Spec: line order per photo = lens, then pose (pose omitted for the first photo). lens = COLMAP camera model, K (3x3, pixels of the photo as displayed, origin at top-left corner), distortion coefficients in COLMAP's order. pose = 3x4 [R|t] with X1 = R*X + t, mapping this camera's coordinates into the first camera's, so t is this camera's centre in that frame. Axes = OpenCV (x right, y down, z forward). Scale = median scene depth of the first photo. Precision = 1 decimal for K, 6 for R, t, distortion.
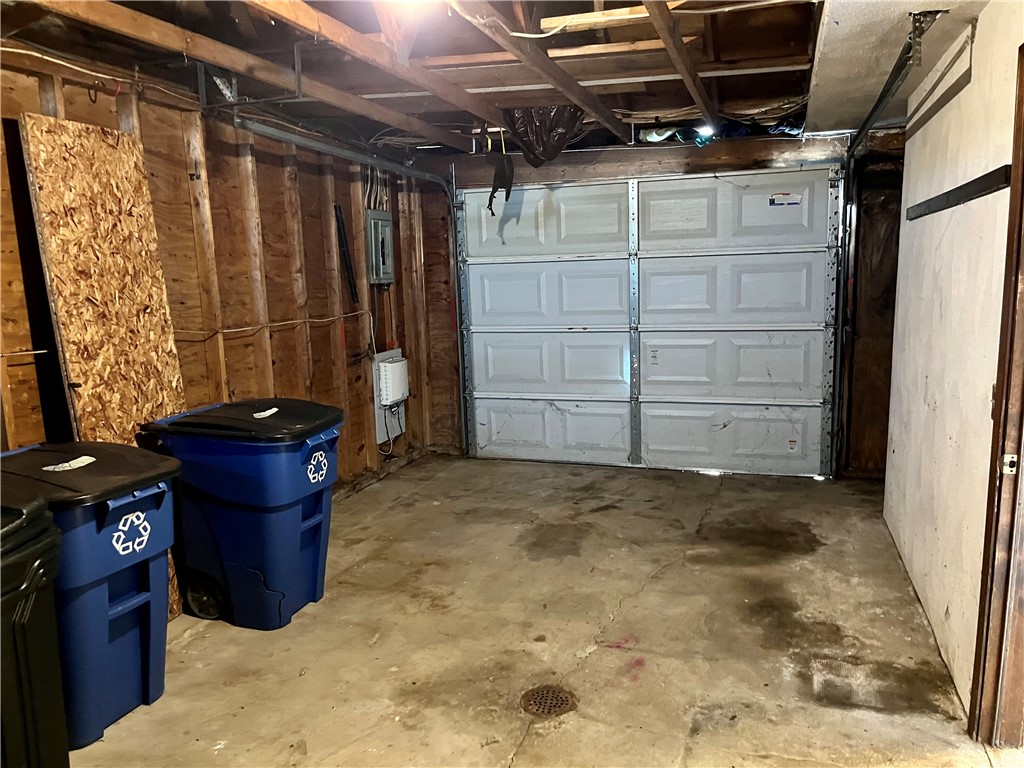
lens RADIAL K [[772.9, 0, 519.4], [0, 772.9, 386.1], [0, 0, 1]] dist [0.026379, -0.035515]
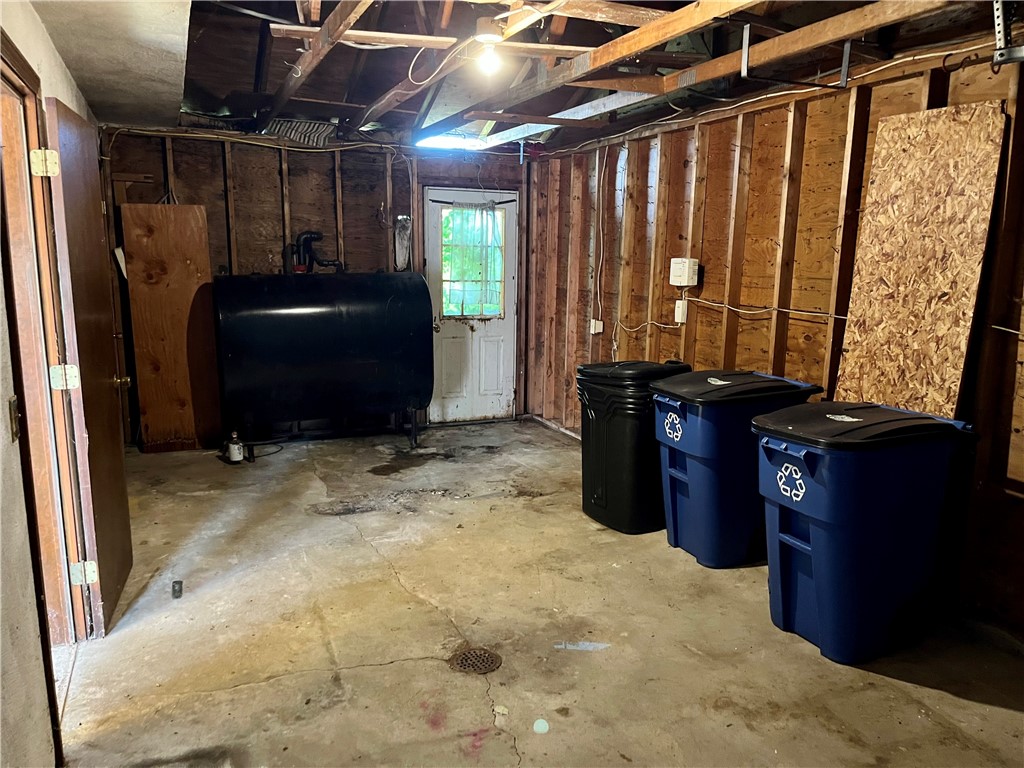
lens RADIAL K [[772.9, 0, 517.4], [0, 772.9, 388.1], [0, 0, 1]] dist [0.026379, -0.035515]
pose [[-0.746661, 0.128380, -0.652699, 0.570243], [-0.099441, 0.948633, 0.300344, -0.246545], [0.657730, 0.289160, -0.695541, 1.480987]]
